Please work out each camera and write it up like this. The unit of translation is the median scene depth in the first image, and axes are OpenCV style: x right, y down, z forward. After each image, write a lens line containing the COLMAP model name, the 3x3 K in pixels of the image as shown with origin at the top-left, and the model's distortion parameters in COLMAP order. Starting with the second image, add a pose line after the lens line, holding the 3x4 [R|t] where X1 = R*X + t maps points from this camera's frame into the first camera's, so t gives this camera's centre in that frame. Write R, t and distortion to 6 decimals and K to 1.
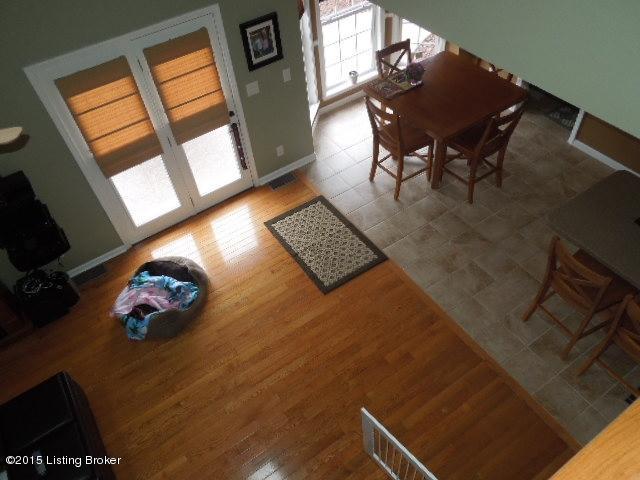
lens RADIAL K [[484.1, 0, 323.1], [0, 484.1, 240.0], [0, 0, 1]] dist [-0.007744, 0.001845]
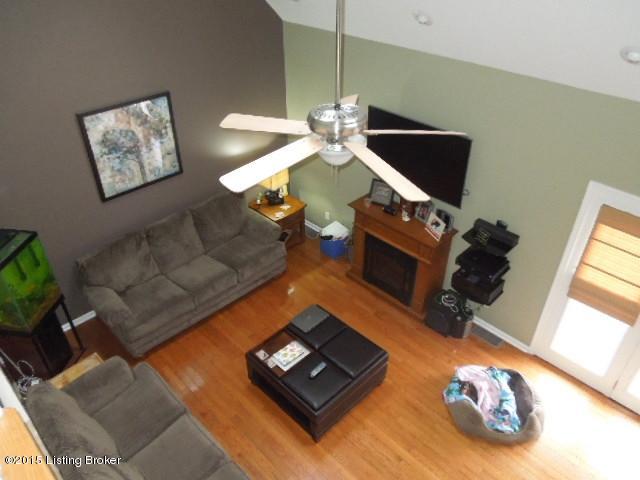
lens RADIAL K [[484.1, 0, 323.1], [0, 484.1, 240.0], [0, 0, 1]] dist [-0.007744, 0.001845]
pose [[0.179270, 0.630009, -0.755613, 0.152022], [-0.747608, 0.586489, 0.311628, -0.132254], [0.639488, 0.509037, 0.576140, 0.035472]]
